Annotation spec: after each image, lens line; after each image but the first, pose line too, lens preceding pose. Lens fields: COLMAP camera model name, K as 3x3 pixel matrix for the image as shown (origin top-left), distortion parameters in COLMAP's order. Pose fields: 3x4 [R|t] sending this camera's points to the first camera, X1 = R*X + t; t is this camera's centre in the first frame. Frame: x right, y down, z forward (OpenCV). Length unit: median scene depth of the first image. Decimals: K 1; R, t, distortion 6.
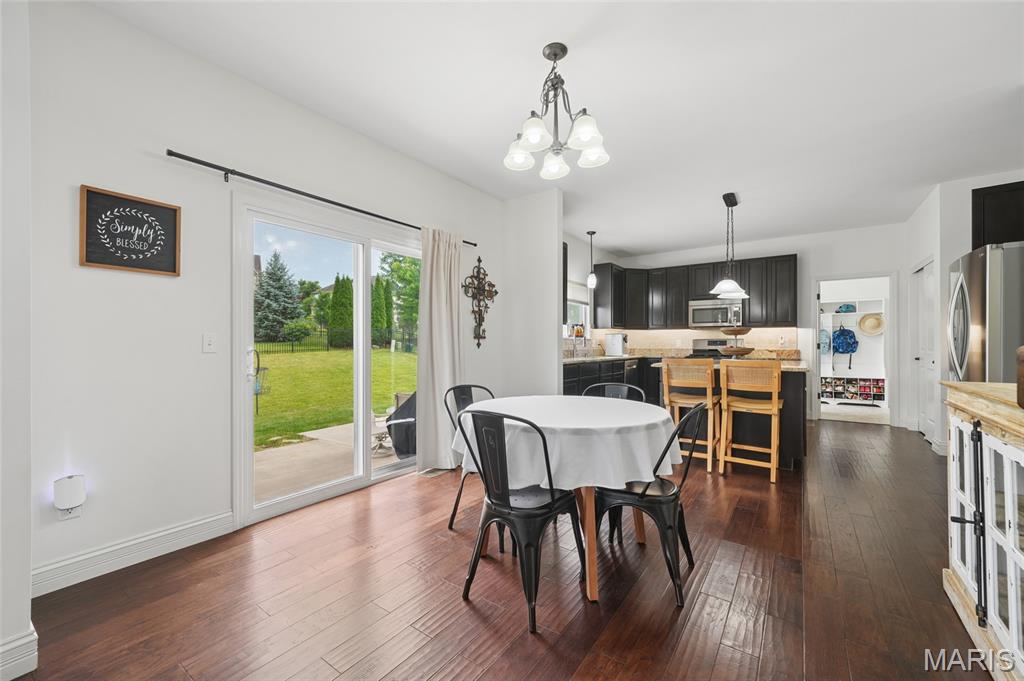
lens RADIAL K [[411.1, 0, 508.5], [0, 411.1, 342.6], [0, 0, 1]] dist [-0.002035, 0.000270]
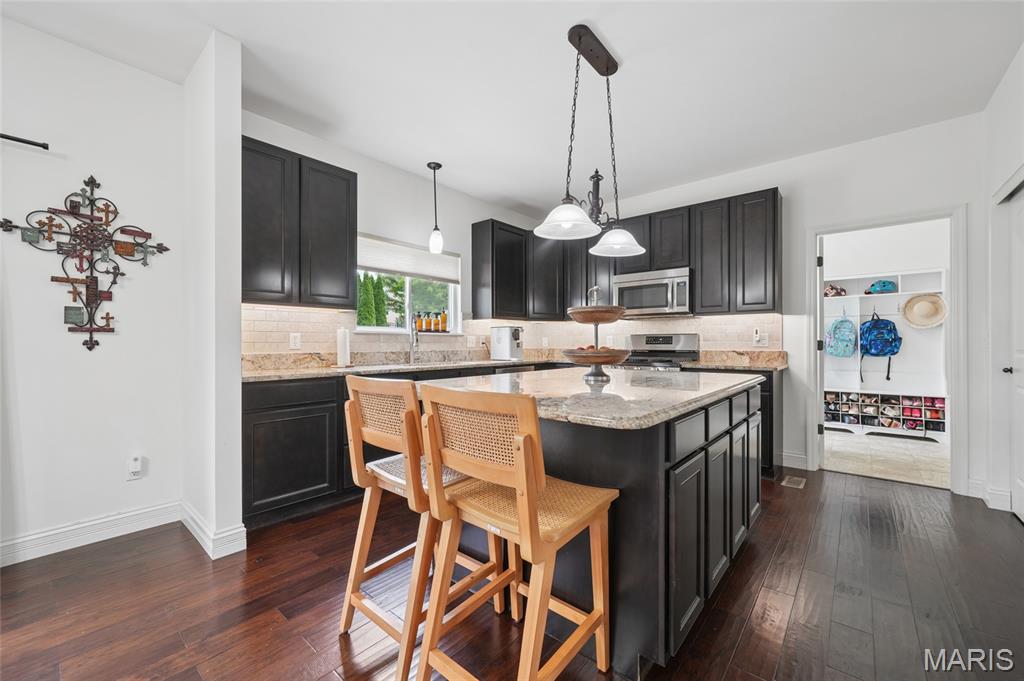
lens RADIAL K [[411.1, 0, 508.5], [0, 411.1, 342.6], [0, 0, 1]] dist [-0.002035, 0.000270]
pose [[0.996138, -0.001799, -0.087785, 0.332622], [0.002083, 0.999993, 0.003149, 0.001997], [0.087779, -0.003320, 0.996134, 0.343967]]
